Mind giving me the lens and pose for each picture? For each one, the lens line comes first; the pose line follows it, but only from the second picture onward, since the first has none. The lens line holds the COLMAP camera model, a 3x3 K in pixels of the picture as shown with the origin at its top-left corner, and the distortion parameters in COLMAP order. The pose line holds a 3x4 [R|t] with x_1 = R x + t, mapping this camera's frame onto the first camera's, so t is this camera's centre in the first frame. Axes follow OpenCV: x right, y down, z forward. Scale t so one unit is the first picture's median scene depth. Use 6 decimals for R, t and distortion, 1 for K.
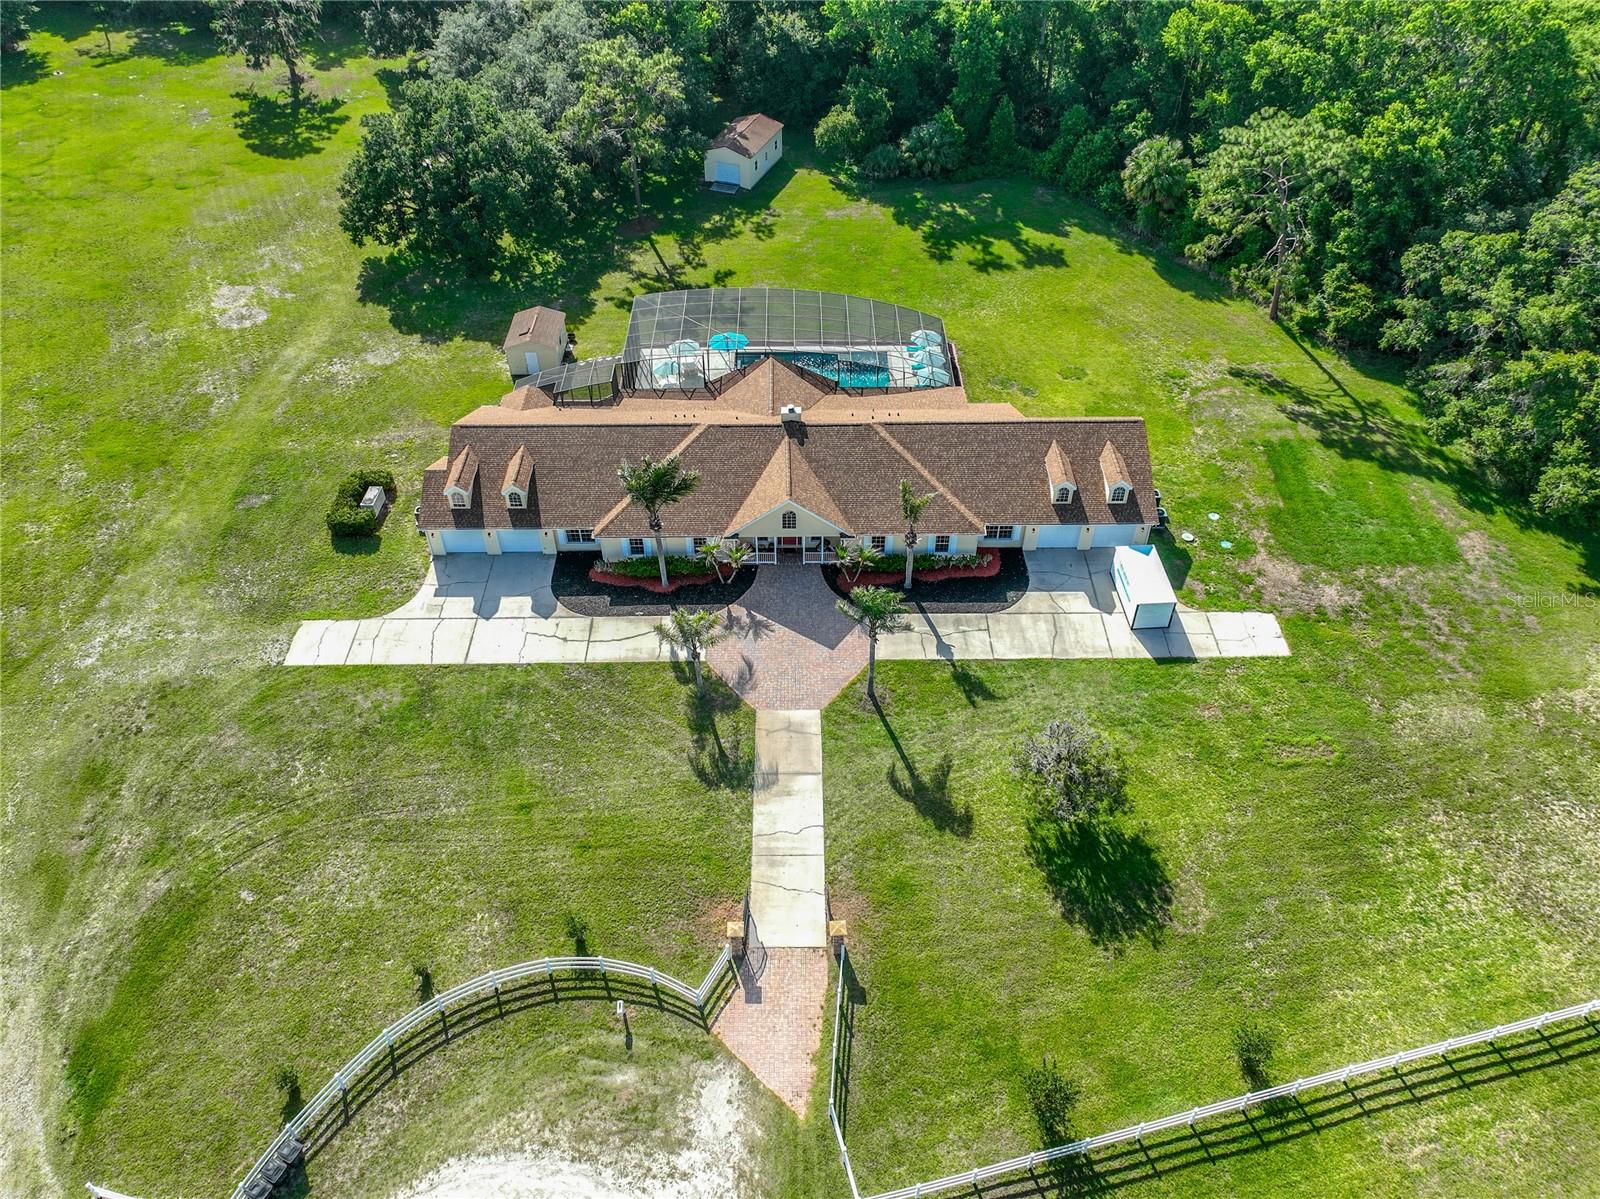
lens RADIAL K [[1164.2, 0, 803.4], [0, 1164.2, 527.7], [0, 0, 1]] dist [0.004352, 0.010162]
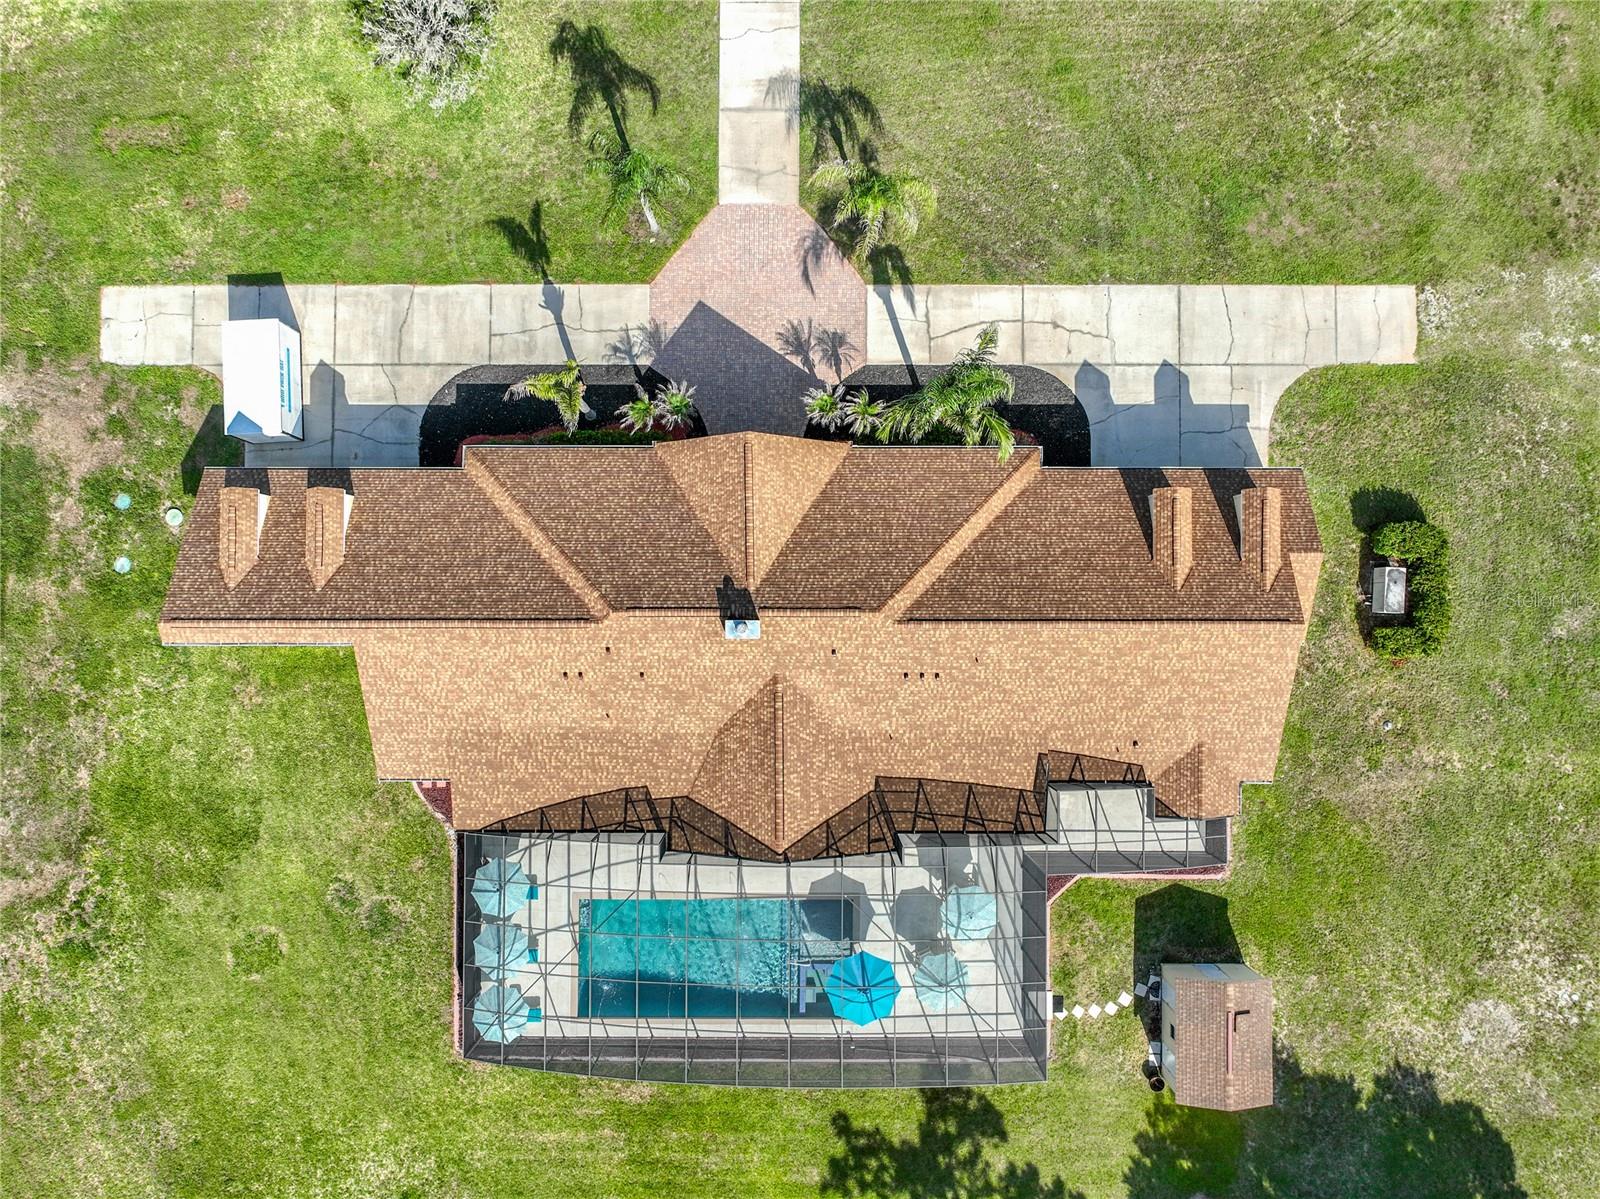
lens RADIAL K [[1138.7, 0, 800.0], [0, 1138.7, 599.5], [0, 0, 1]] dist [0.000884, 0.014032]
pose [[-0.999889, -0.012696, 0.007855, -0.045015], [0.014160, -0.639742, 0.768459, -0.546805], [-0.004731, 0.768485, 0.639851, 0.622364]]
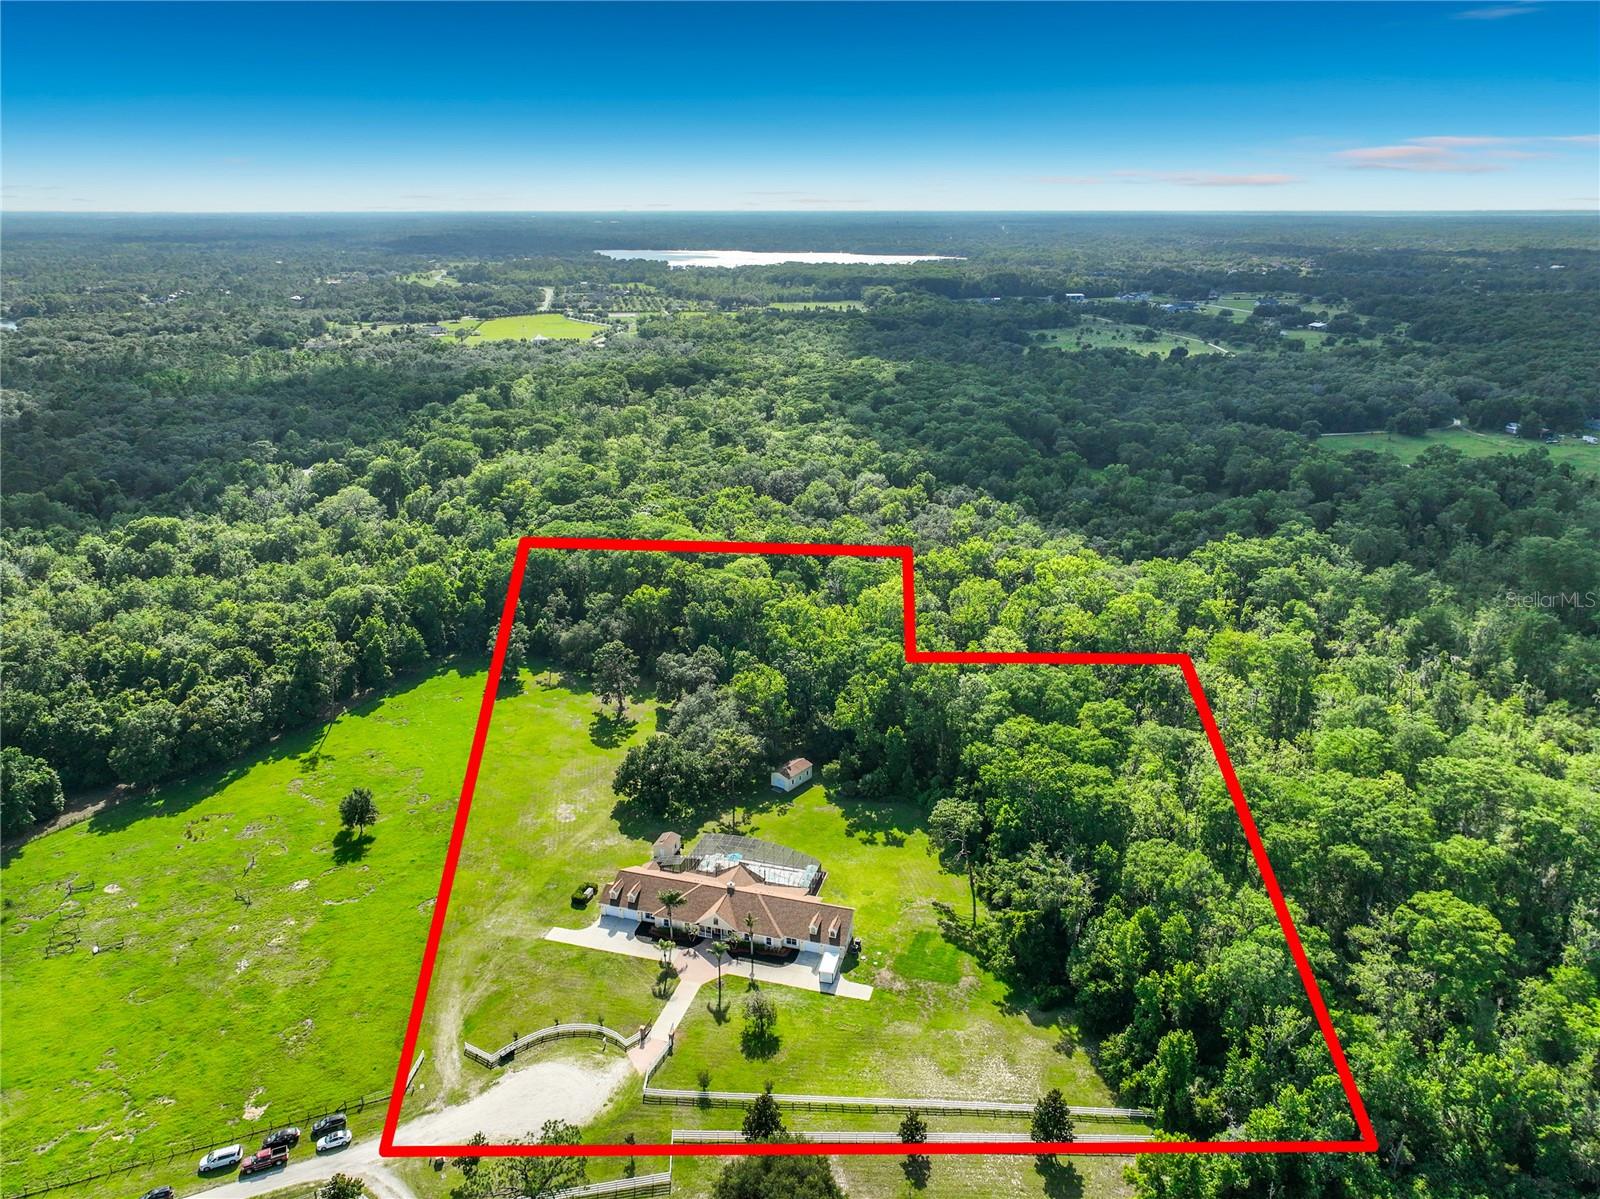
lens RADIAL K [[1138.7, 0, 800.0], [0, 1138.7, 599.5], [0, 0, 1]] dist [0.000884, 0.014032]
pose [[0.954977, 0.095165, -0.281003, 0.860955], [-0.192958, 0.918690, -0.344638, 0.183666], [0.225357, 0.383343, 0.895691, -1.692388]]
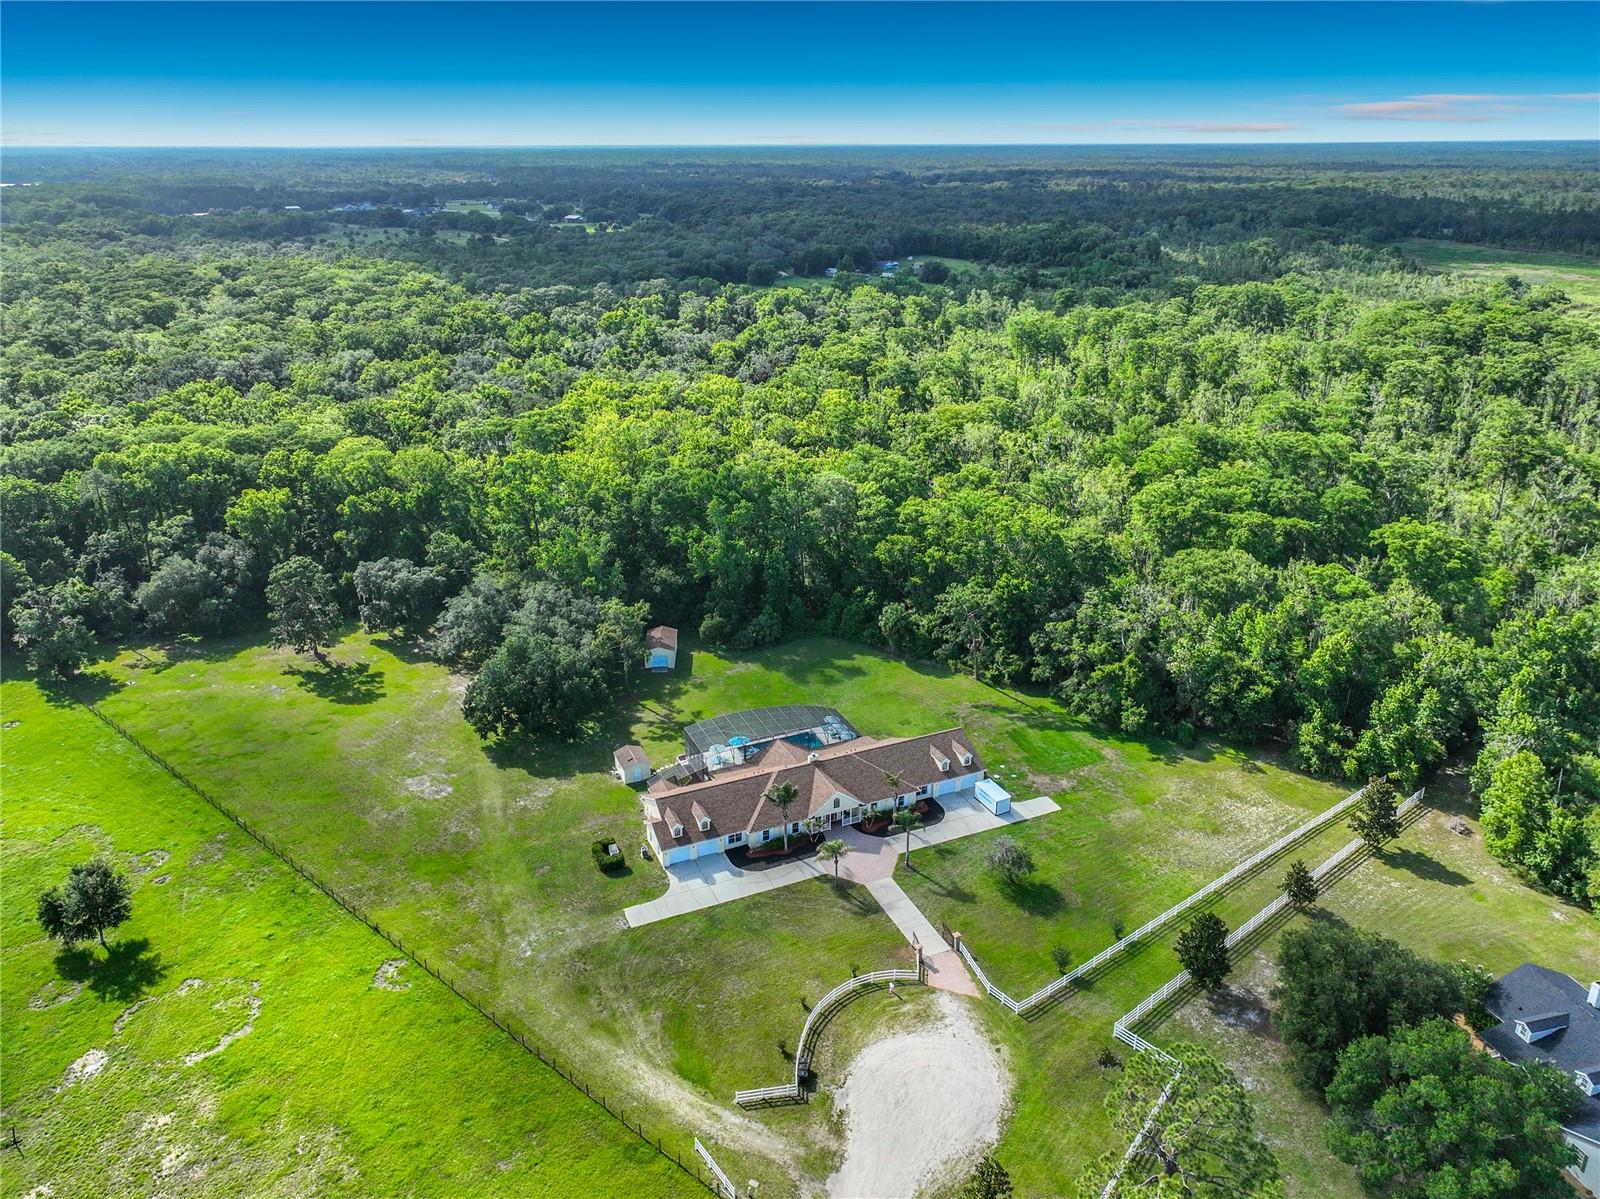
lens RADIAL K [[1164.2, 0, 803.4], [0, 1164.2, 527.7], [0, 0, 1]] dist [0.004352, 0.010162]
pose [[0.917535, -0.130567, 0.375608, -0.754978], [0.264329, 0.905930, -0.330789, 0.212270], [-0.297085, 0.402795, 0.865735, -0.947519]]
